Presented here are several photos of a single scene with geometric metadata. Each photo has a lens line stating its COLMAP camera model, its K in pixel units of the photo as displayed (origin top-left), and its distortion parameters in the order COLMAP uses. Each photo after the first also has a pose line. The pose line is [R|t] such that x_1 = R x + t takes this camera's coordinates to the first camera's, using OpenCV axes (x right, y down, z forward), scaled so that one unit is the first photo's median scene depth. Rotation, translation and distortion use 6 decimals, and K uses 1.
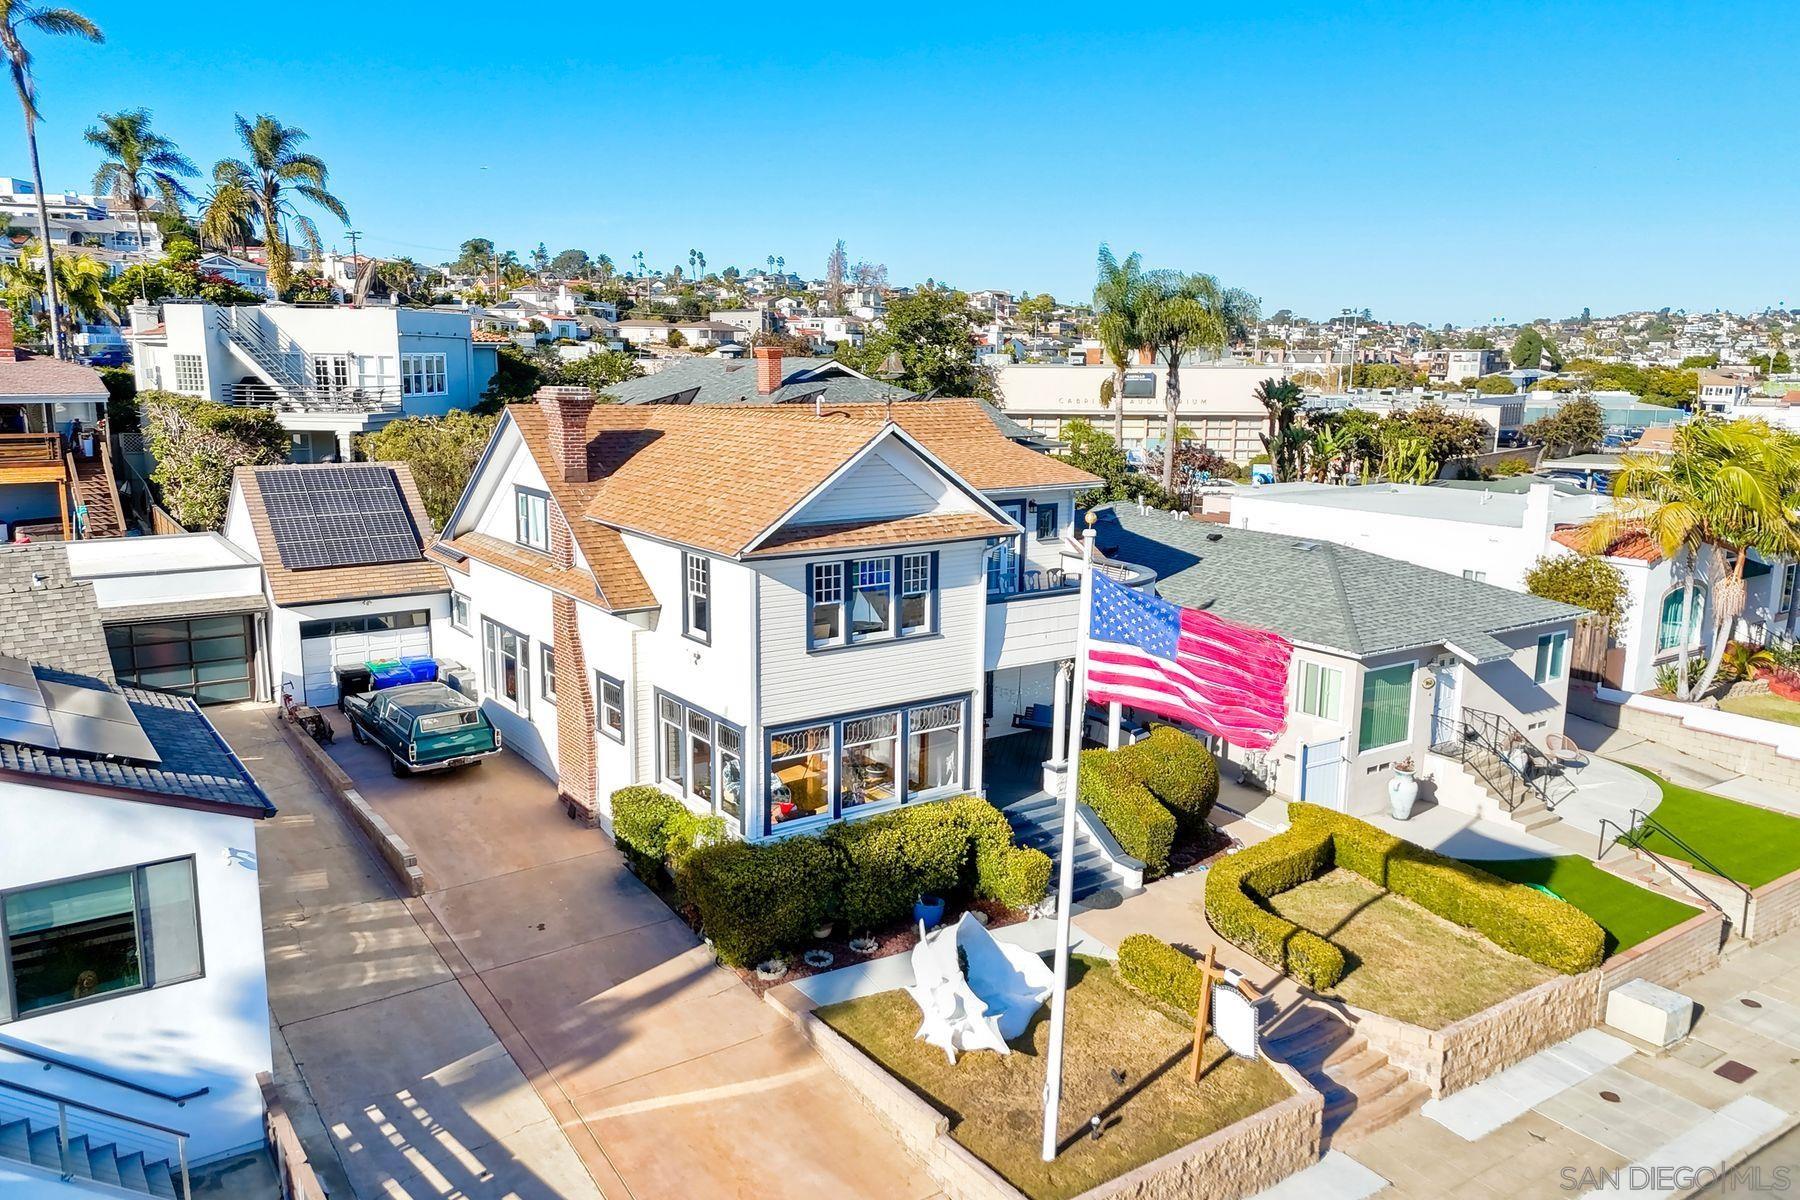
lens RADIAL K [[1340.5, 0, 911.0], [0, 1340.5, 602.7], [0, 0, 1]] dist [0.081682, -0.077900]
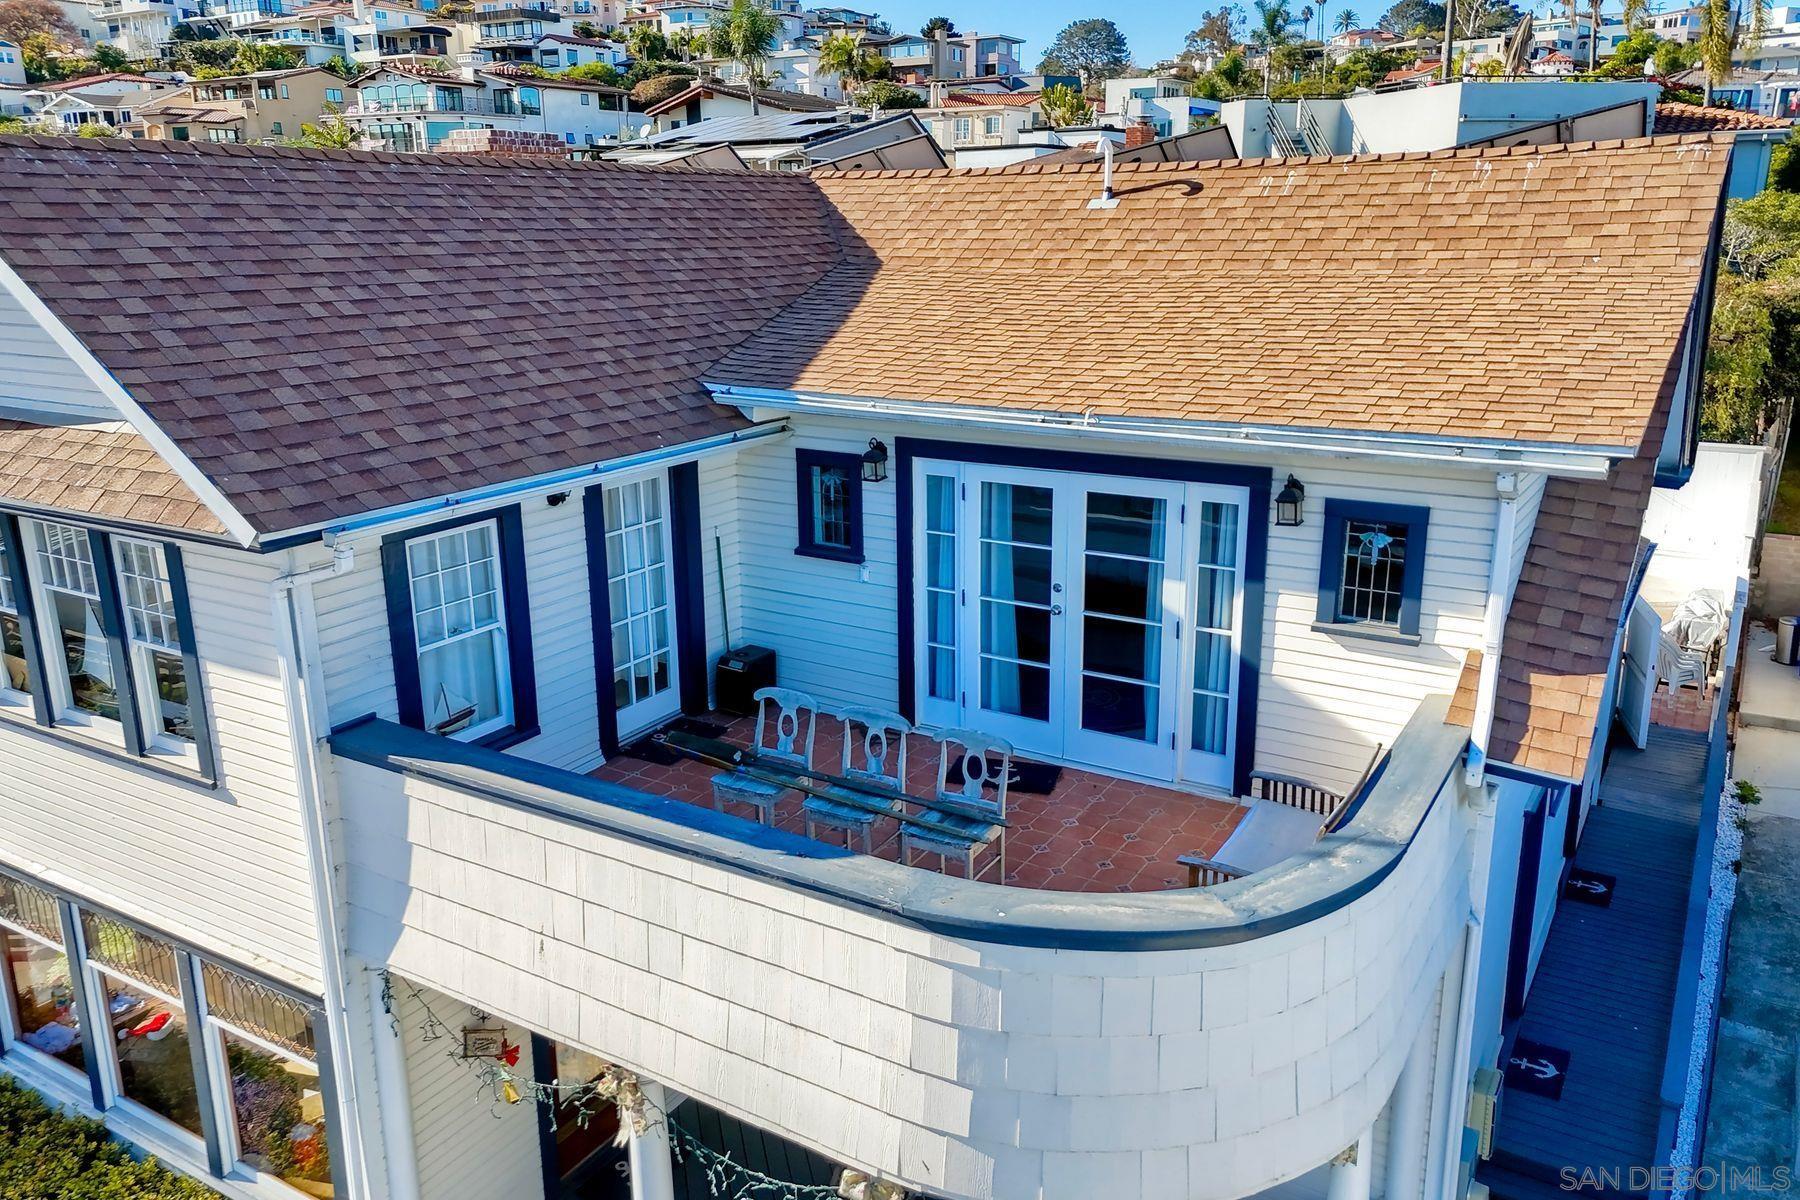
lens RADIAL K [[1371.3, 0, 904.7], [0, 1371.3, 586.3], [0, 0, 1]] dist [0.040599, -0.005095]
pose [[0.391546, 0.229334, -0.891121, 0.387039], [-0.154535, 0.971077, 0.182010, -0.115854], [0.907089, 0.066444, 0.415662, 1.004963]]
